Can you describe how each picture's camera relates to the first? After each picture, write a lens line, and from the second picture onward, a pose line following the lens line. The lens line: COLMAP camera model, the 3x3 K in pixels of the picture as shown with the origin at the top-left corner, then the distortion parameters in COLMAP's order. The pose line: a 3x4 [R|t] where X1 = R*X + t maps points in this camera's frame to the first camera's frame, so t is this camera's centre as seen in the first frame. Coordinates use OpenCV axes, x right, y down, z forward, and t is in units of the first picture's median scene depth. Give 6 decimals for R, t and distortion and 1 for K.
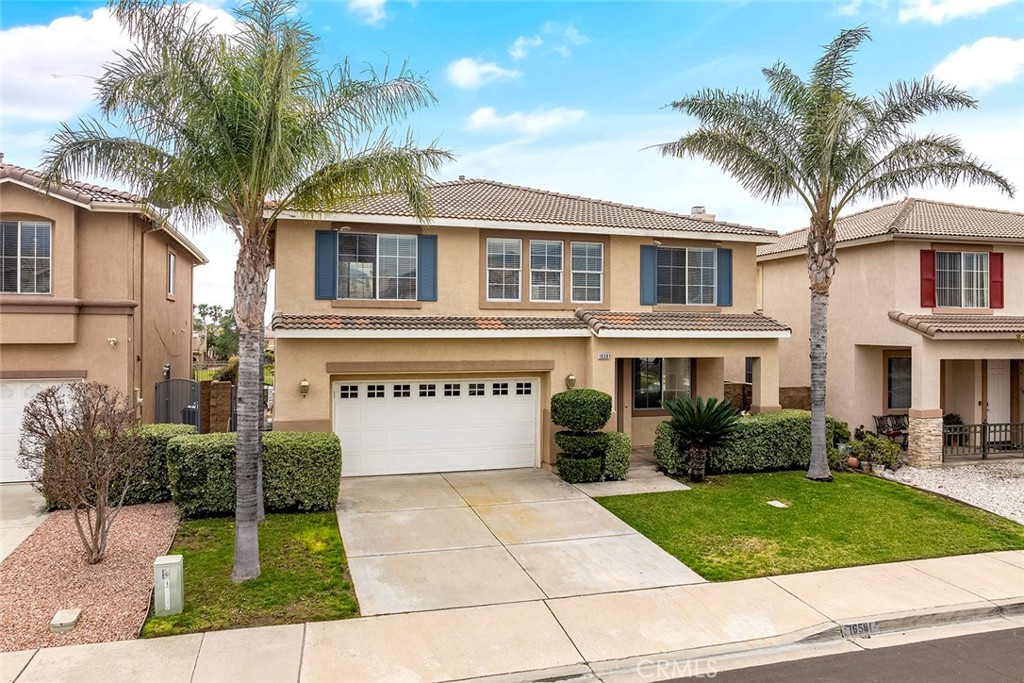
lens RADIAL K [[702.9, 0, 509.6], [0, 702.9, 338.7], [0, 0, 1]] dist [-0.054436, 0.023444]
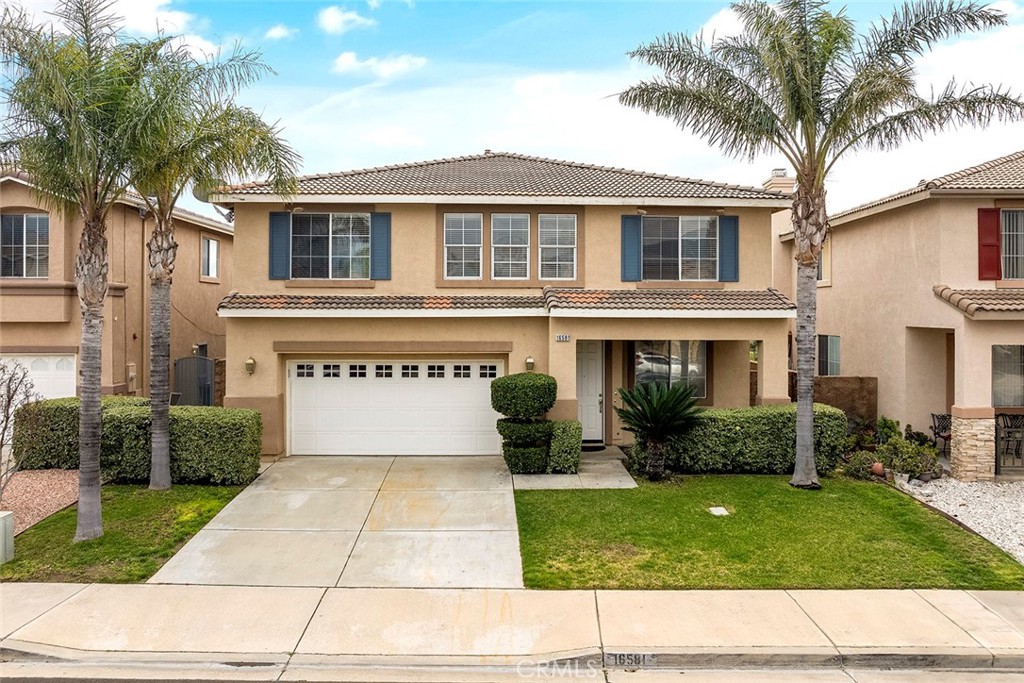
lens RADIAL K [[735.8, 0, 514.9], [0, 735.8, 321.0], [0, 0, 1]] dist [-0.044092, 0.005817]
pose [[0.965054, 0.001610, -0.262047, 0.344174], [-0.002118, 0.999996, -0.001657, 0.005305], [0.262044, 0.002154, 0.965054, 0.059462]]
